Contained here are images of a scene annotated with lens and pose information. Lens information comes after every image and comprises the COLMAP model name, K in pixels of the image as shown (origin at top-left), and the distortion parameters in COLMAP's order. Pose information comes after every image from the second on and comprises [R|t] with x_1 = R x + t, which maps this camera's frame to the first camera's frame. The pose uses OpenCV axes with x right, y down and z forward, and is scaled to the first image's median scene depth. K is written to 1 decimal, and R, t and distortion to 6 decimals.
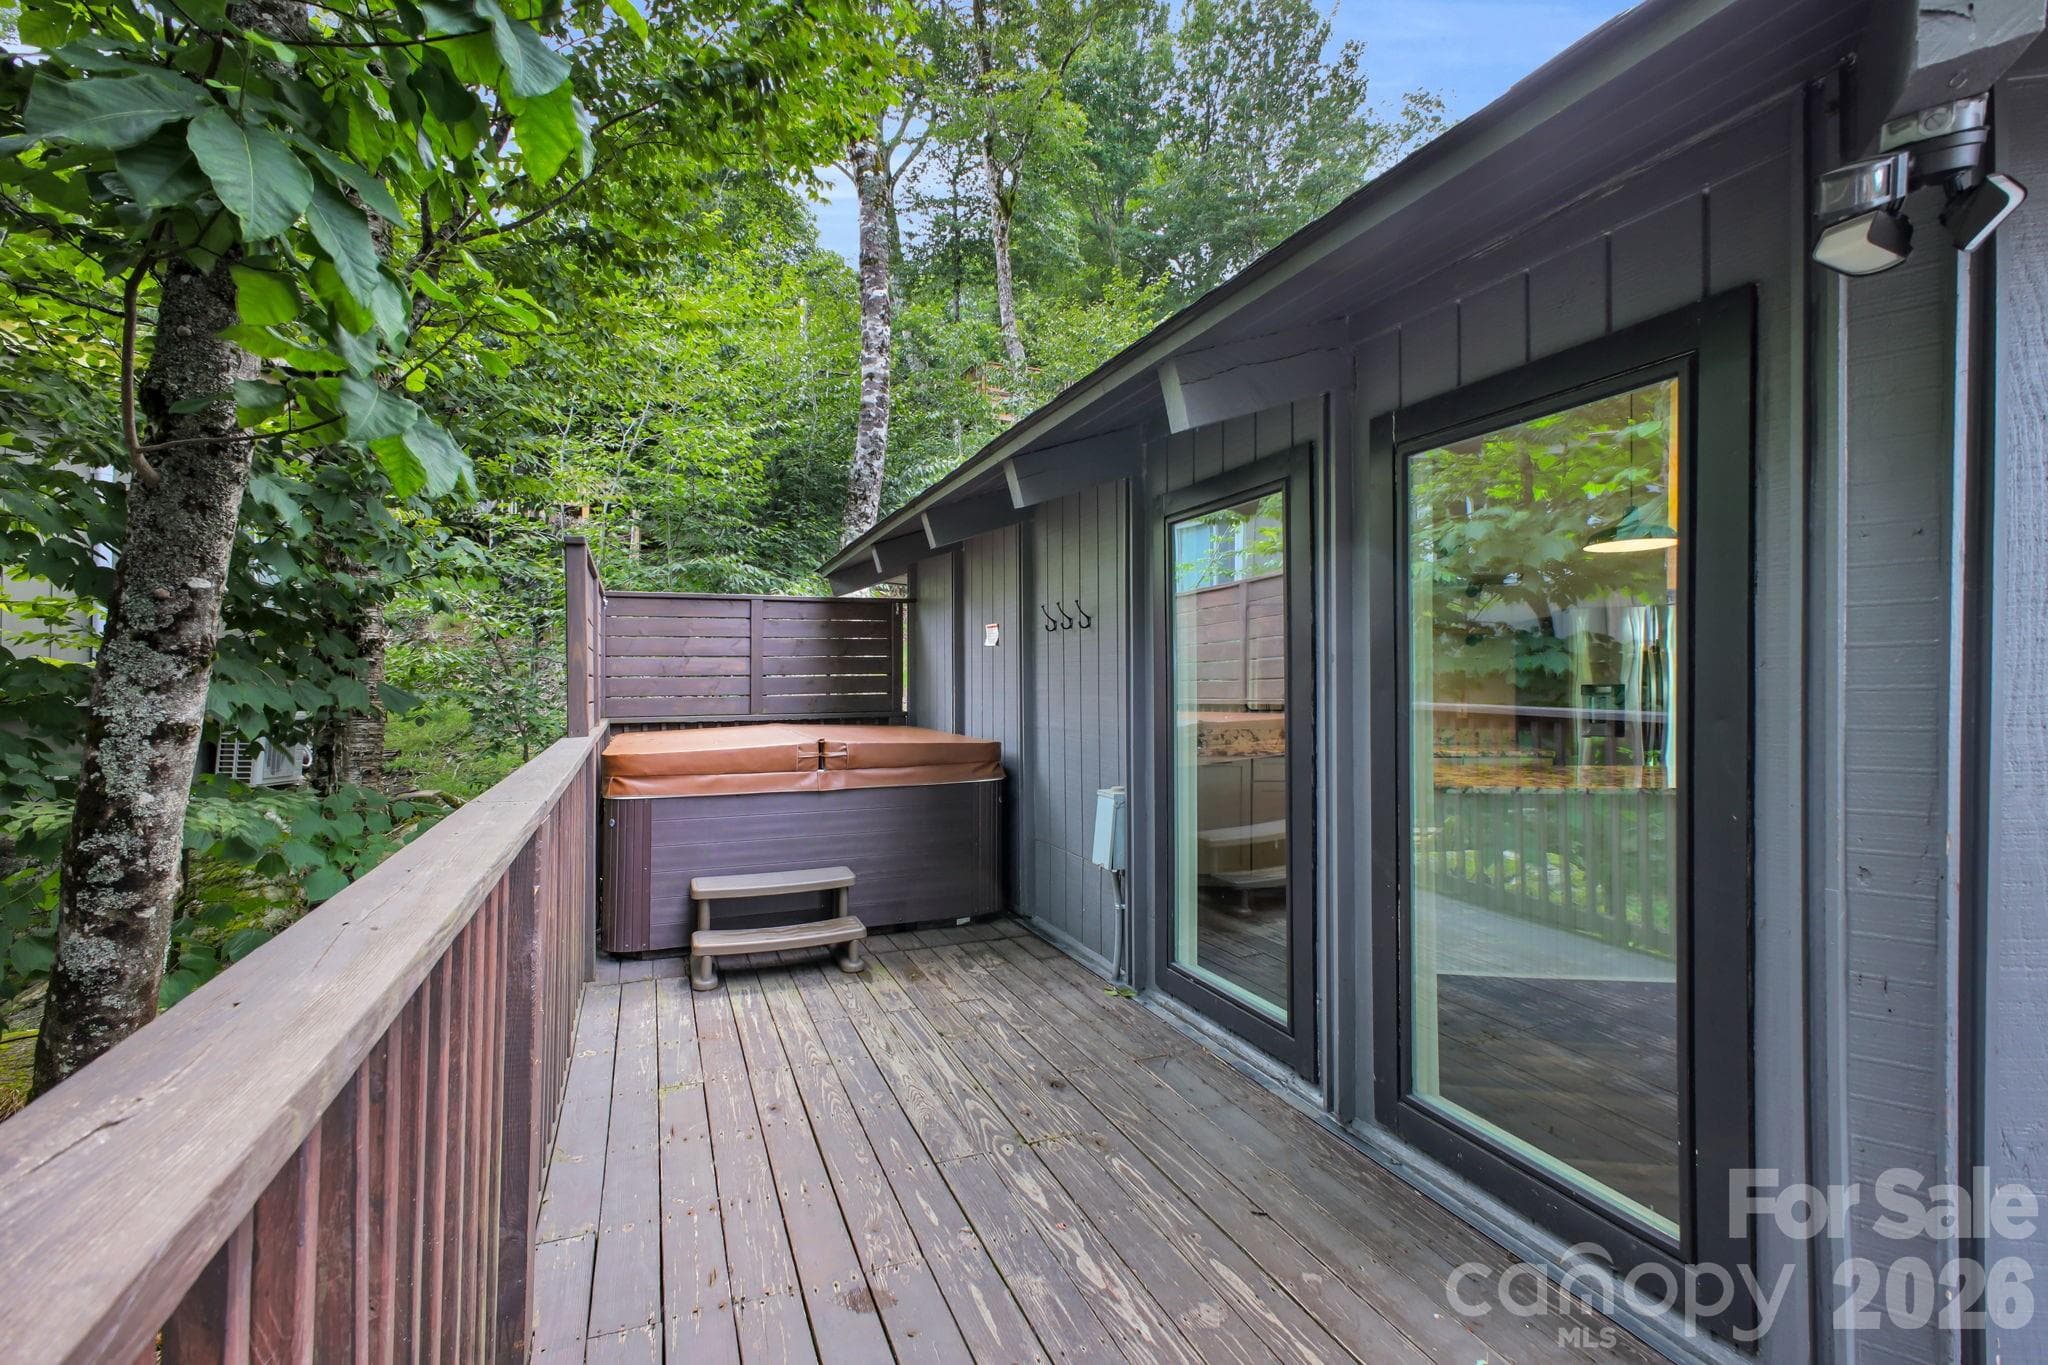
lens RADIAL K [[896.0, 0, 1030.6], [0, 896.0, 674.2], [0, 0, 1]] dist [0.002046, 0.000331]
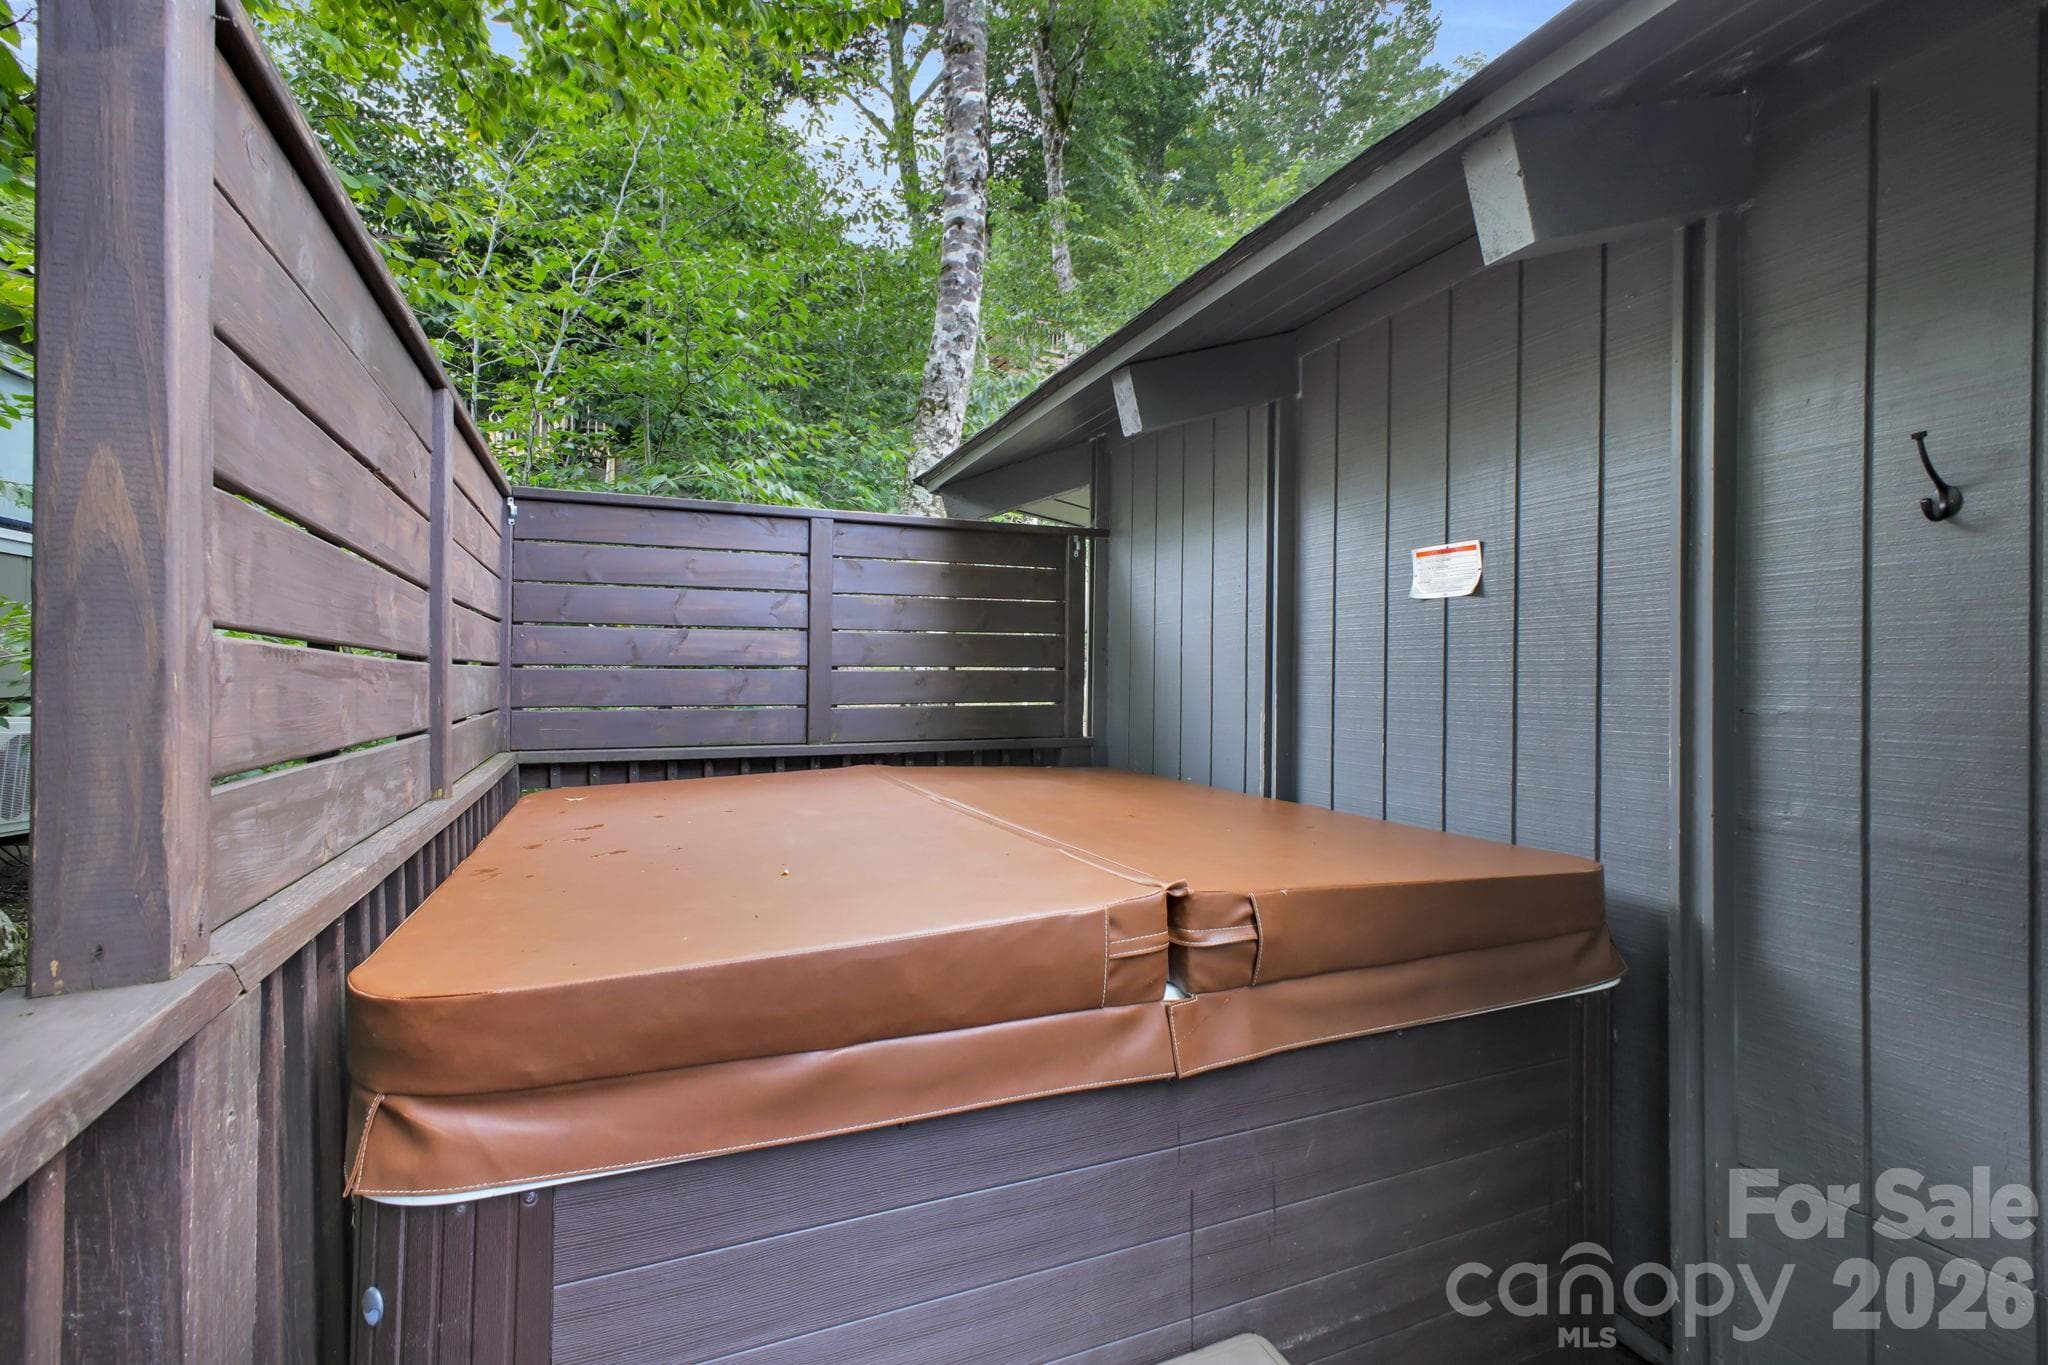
lens RADIAL K [[800.0, 0, 1024.0], [0, 800.0, 682.5], [0, 0, 1]] dist [-0.007942, -0.000031]
pose [[0.998583, 0.009815, 0.052312, -0.157171], [-0.010581, 0.999841, 0.014370, 0.002072], [-0.052163, -0.014904, 0.998527, 0.395877]]
